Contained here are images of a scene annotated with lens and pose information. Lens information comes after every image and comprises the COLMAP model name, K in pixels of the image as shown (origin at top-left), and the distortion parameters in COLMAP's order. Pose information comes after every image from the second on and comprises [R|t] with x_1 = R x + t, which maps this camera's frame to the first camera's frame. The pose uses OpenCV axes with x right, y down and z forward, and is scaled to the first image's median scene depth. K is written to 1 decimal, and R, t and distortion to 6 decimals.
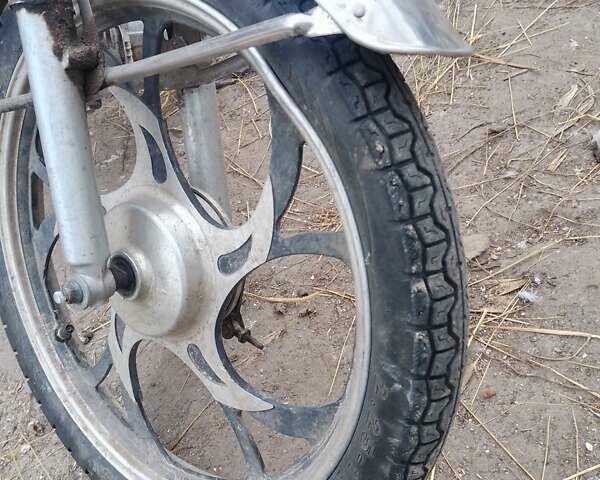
lens RADIAL K [[655.8, 0, 300.5], [0, 655.8, 240.5], [0, 0, 1]] dist [0.035746, 0.000000]
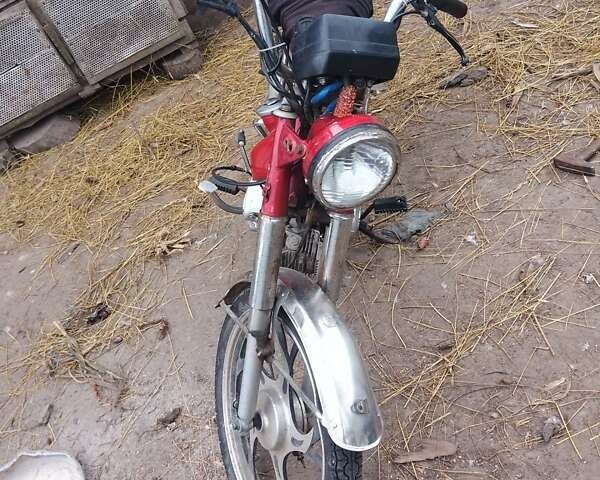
lens RADIAL K [[655.8, 0, 300.1], [0, 655.8, 239.5], [0, 0, 1]] dist [0.035746, 0.000000]
pose [[0.882626, 0.363041, -0.298619, 0.331809], [-0.321900, 0.929726, 0.178859, -1.007417], [0.342567, -0.061740, 0.937463, -1.122732]]
